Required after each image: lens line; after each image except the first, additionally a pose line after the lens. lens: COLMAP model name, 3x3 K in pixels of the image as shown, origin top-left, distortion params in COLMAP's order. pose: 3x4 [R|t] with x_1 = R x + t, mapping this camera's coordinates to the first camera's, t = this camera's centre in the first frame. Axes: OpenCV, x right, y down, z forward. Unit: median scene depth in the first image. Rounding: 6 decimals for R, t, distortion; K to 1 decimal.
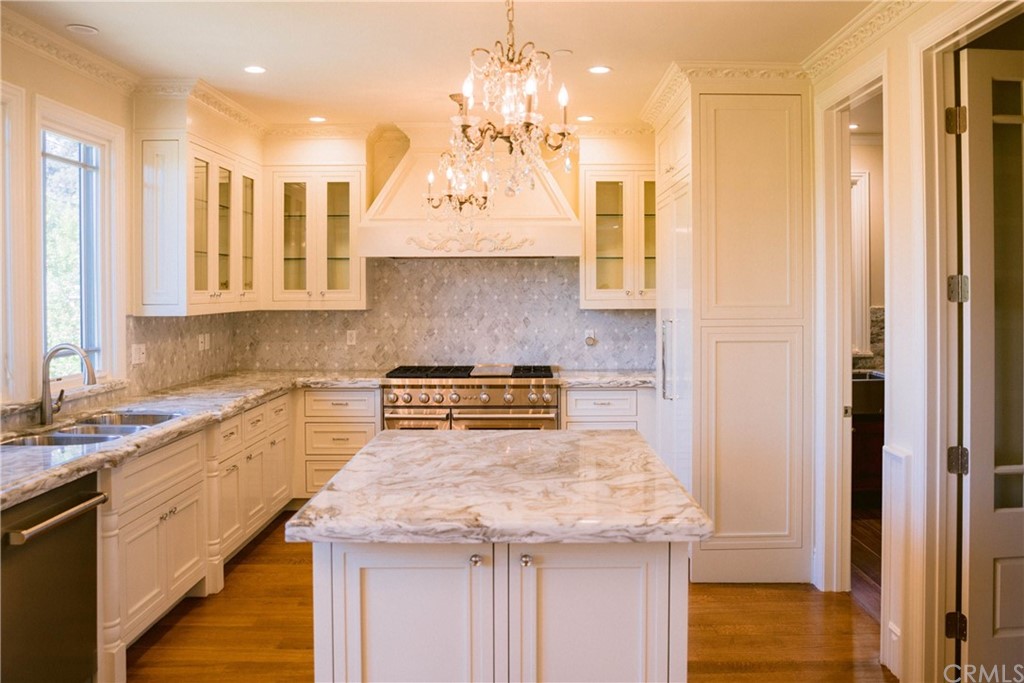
lens RADIAL K [[866.8, 0, 539.3], [0, 866.8, 290.9], [0, 0, 1]] dist [-0.113181, 0.088032]
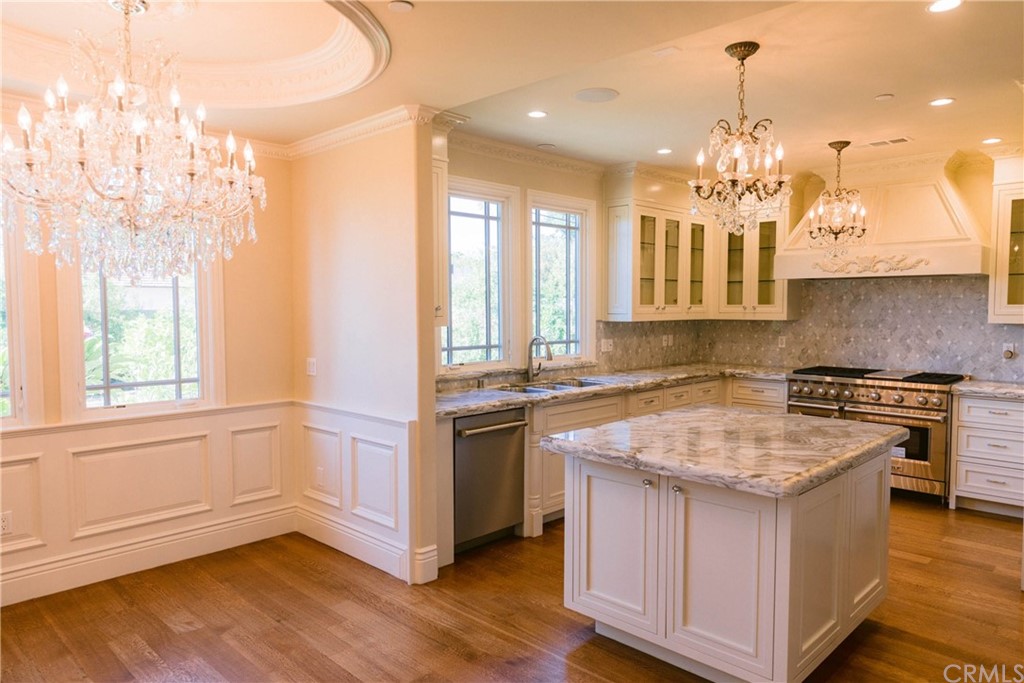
lens RADIAL K [[669.7, 0, 507.8], [0, 669.7, 343.2], [0, 0, 1]] dist [0.001204, -0.001637]
pose [[0.701559, 0.042118, -0.711366, 0.304988], [-0.002921, 0.998413, 0.056233, 0.001483], [0.712605, -0.037373, 0.700569, 0.004866]]
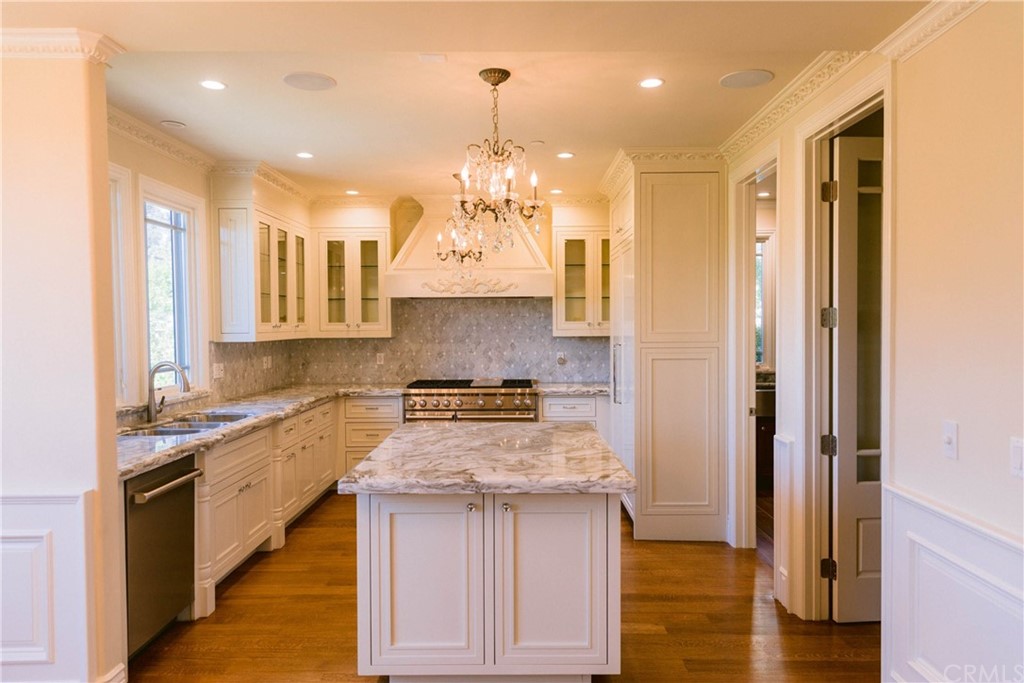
lens RADIAL K [[688.2, 0, 516.2], [0, 688.2, 343.5], [0, 0, 1]] dist [0.008624, -0.010687]
pose [[0.999871, -0.002588, -0.015834, 0.010420], [0.002995, 0.999663, 0.025780, 0.006115], [0.015762, -0.025824, 0.999542, -0.073438]]
